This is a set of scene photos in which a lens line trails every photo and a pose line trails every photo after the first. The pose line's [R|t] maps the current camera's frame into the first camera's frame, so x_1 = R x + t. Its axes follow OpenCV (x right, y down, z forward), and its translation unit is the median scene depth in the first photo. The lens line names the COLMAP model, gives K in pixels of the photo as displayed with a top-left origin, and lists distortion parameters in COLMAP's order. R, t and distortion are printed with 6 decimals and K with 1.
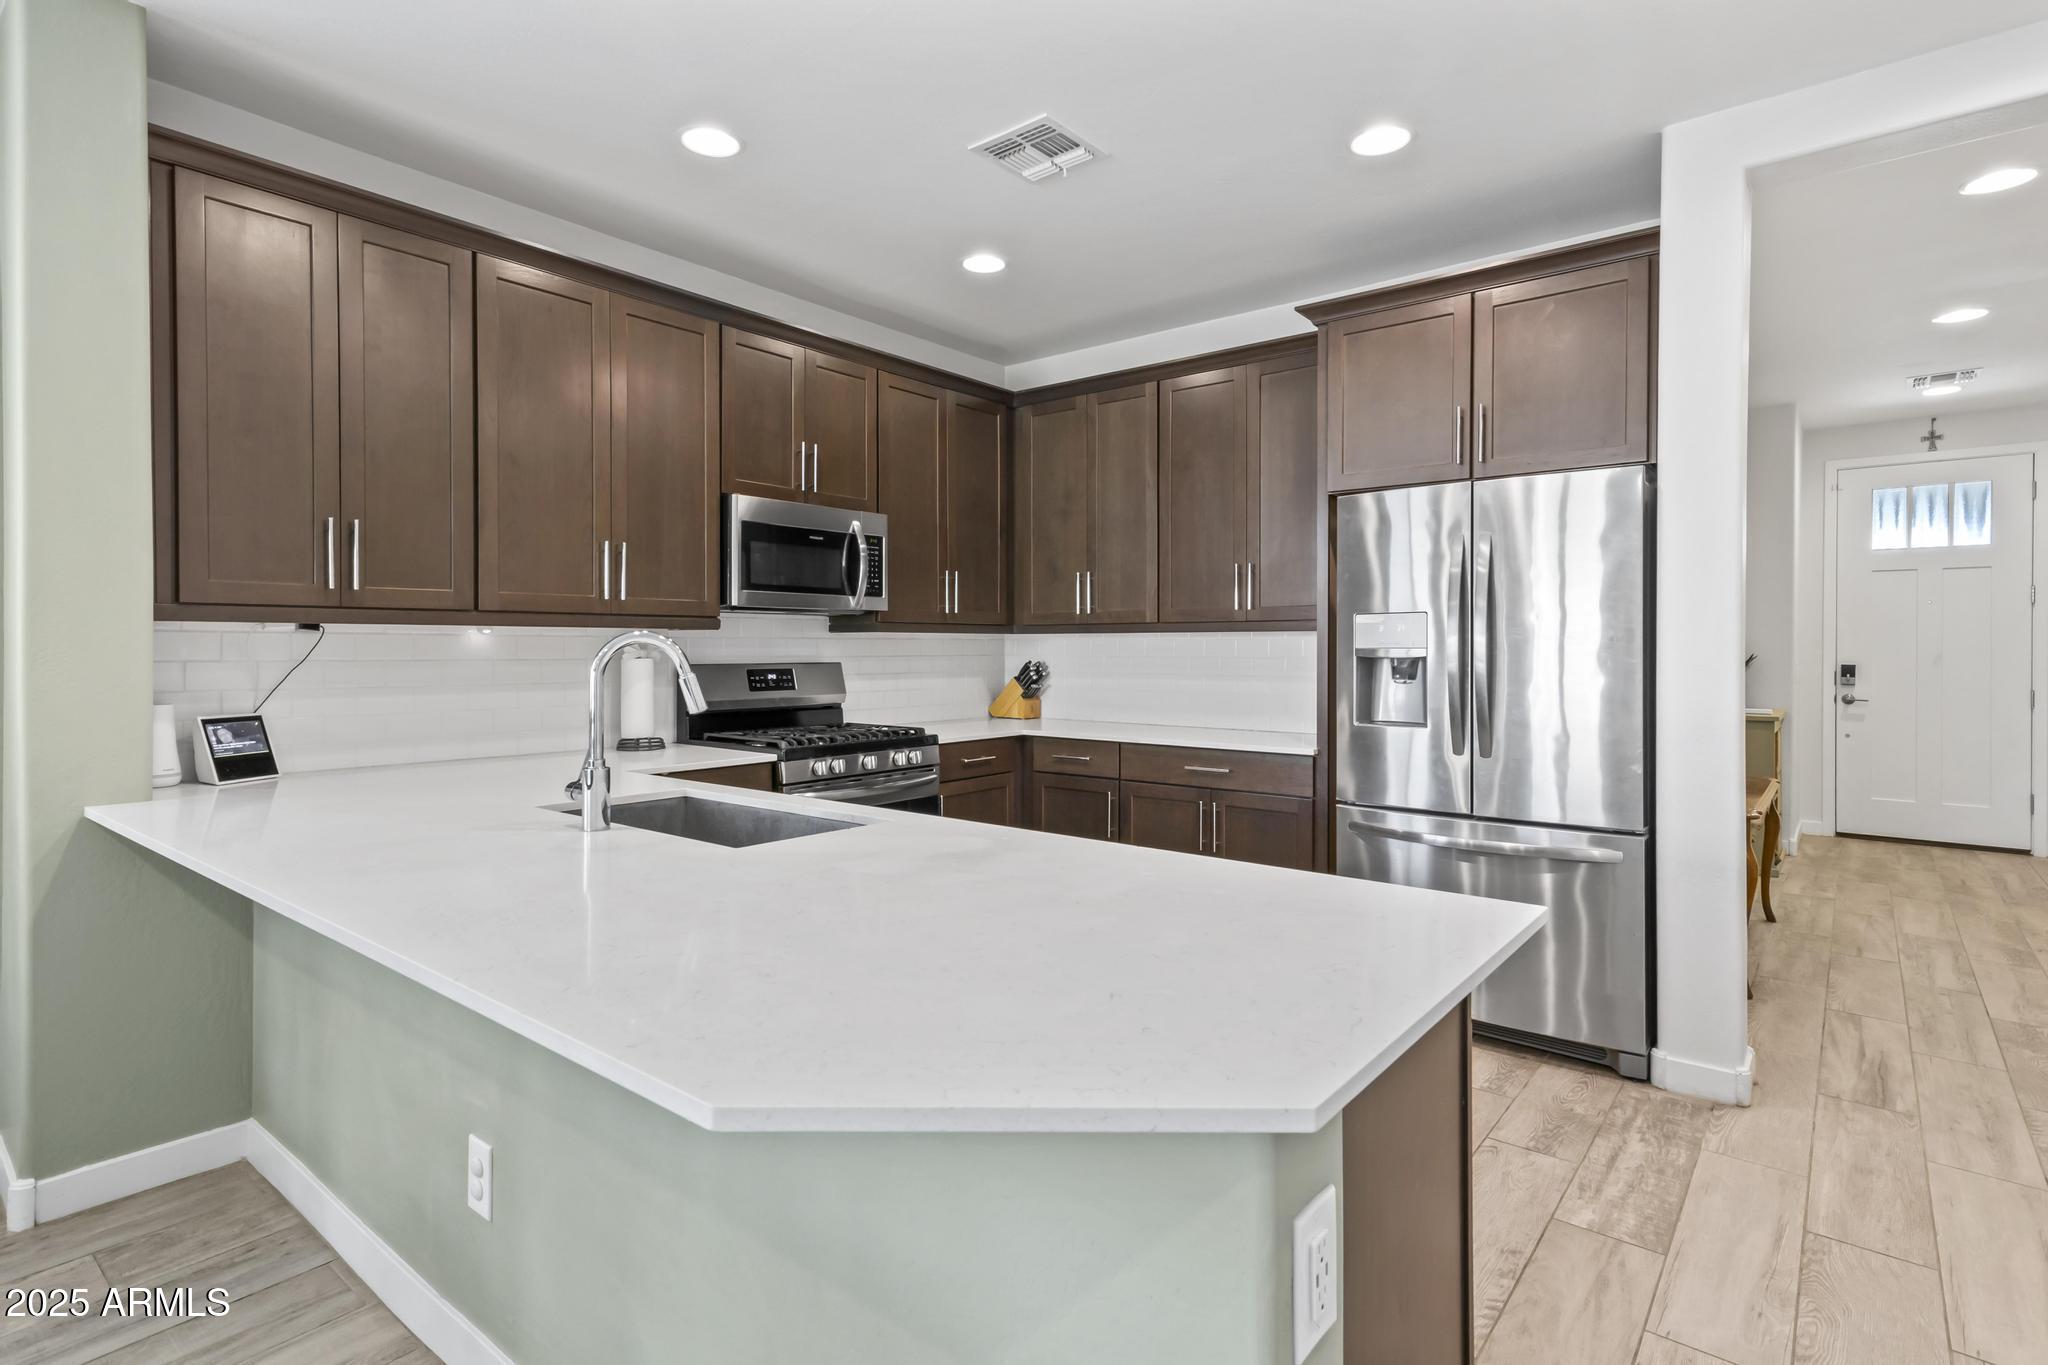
lens RADIAL K [[1023.5, 0, 1023.4], [0, 1023.5, 654.5], [0, 0, 1]] dist [0.004537, -0.000446]
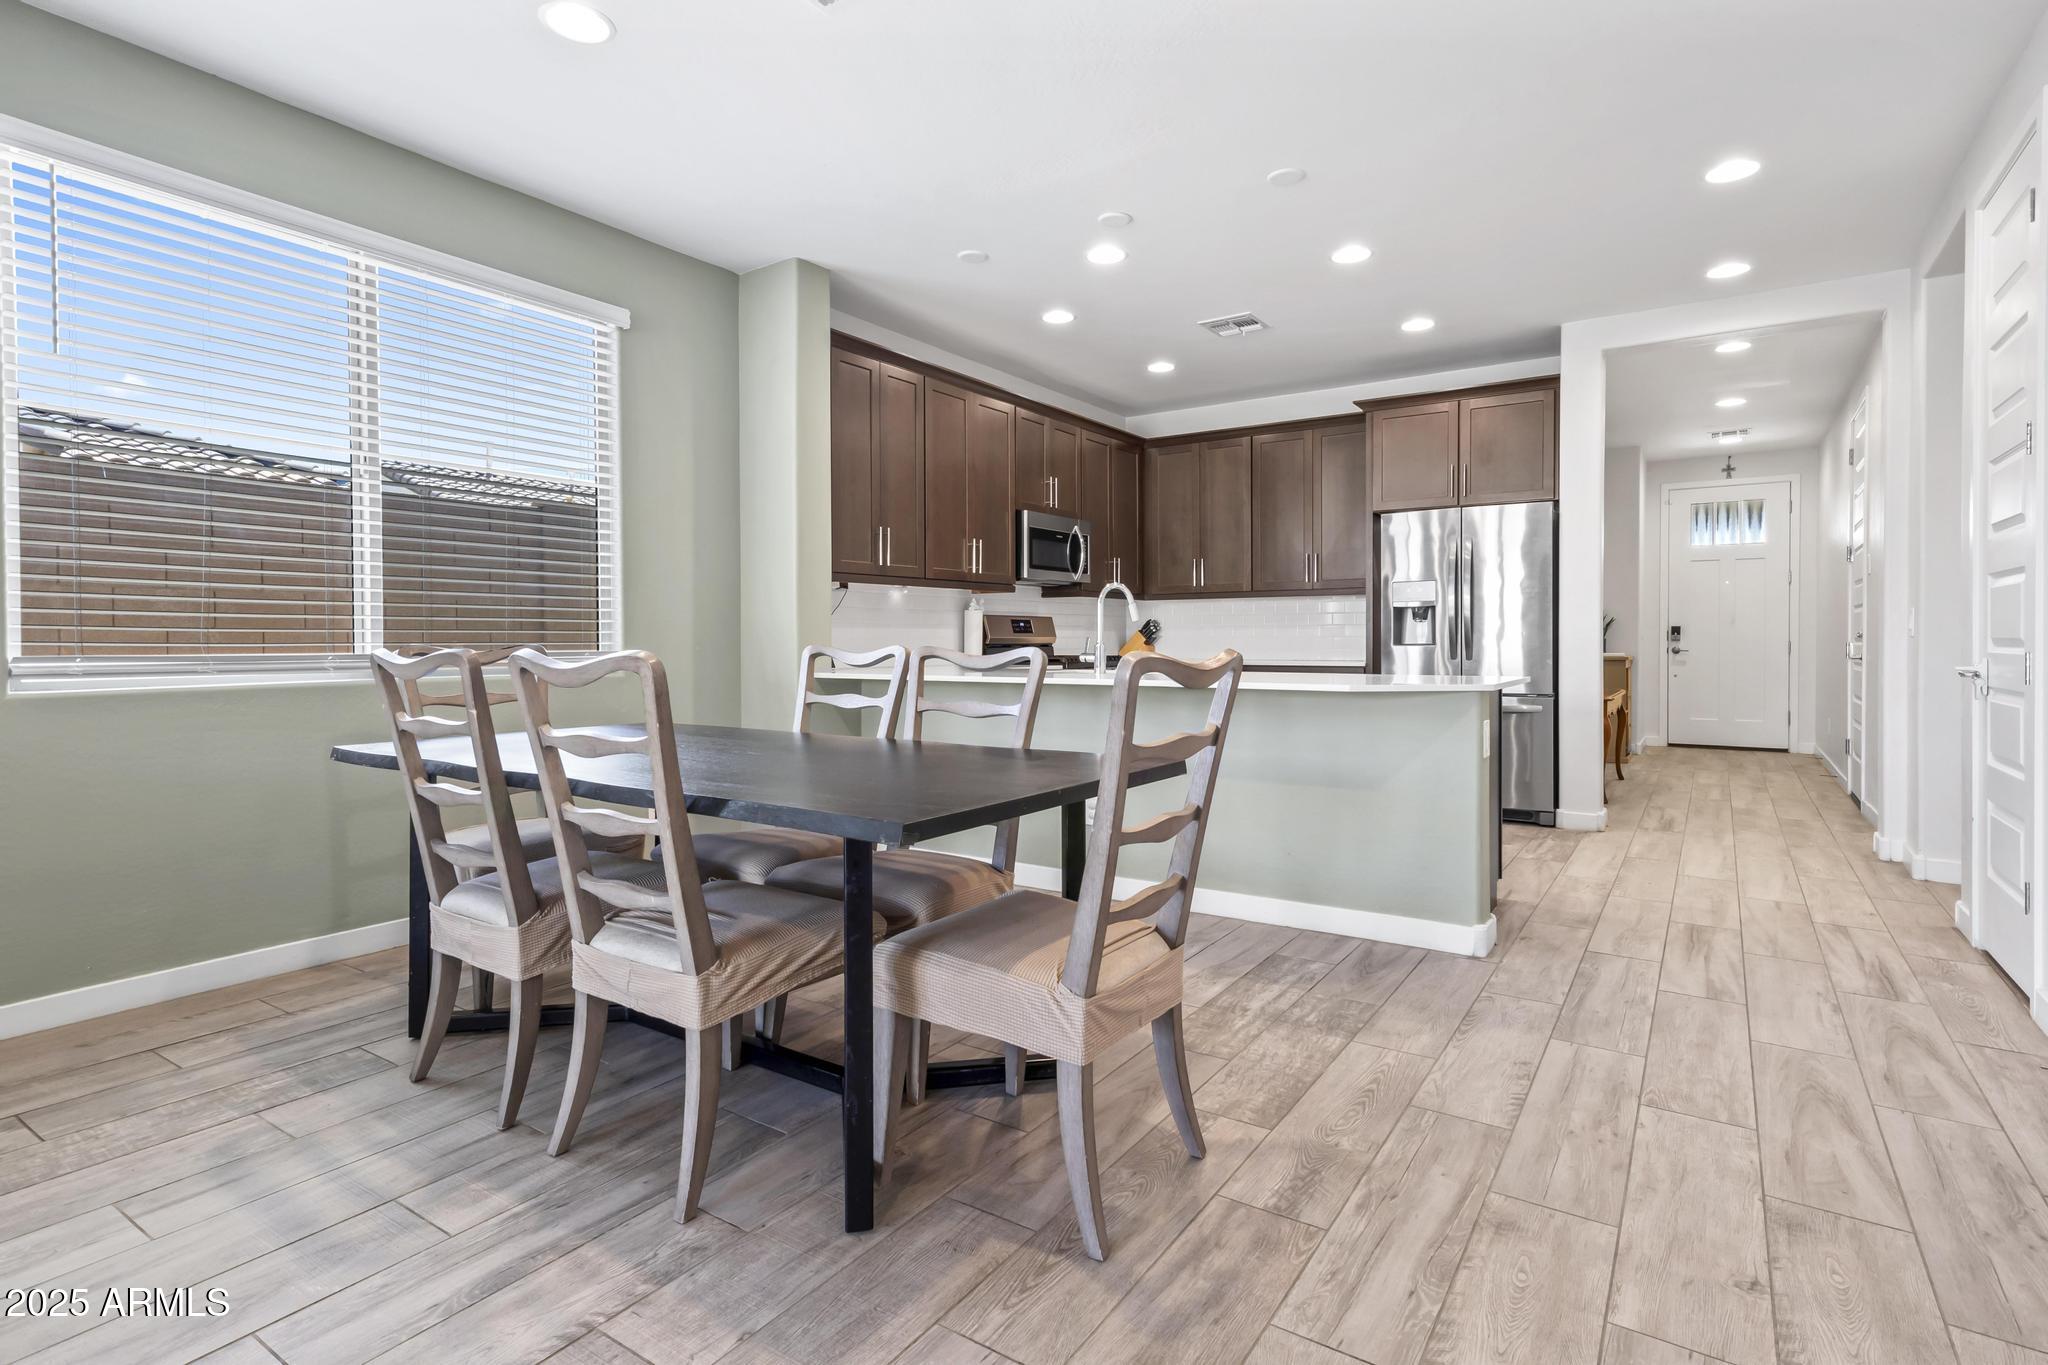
lens RADIAL K [[1038.2, 0, 1014.0], [0, 1038.2, 658.2], [0, 0, 1]] dist [0.000095, 0.000012]
pose [[0.996091, -0.005725, 0.088143, -0.398253], [0.004778, 0.999929, 0.010949, 0.055942], [-0.088199, -0.010485, 0.996048, -0.590237]]
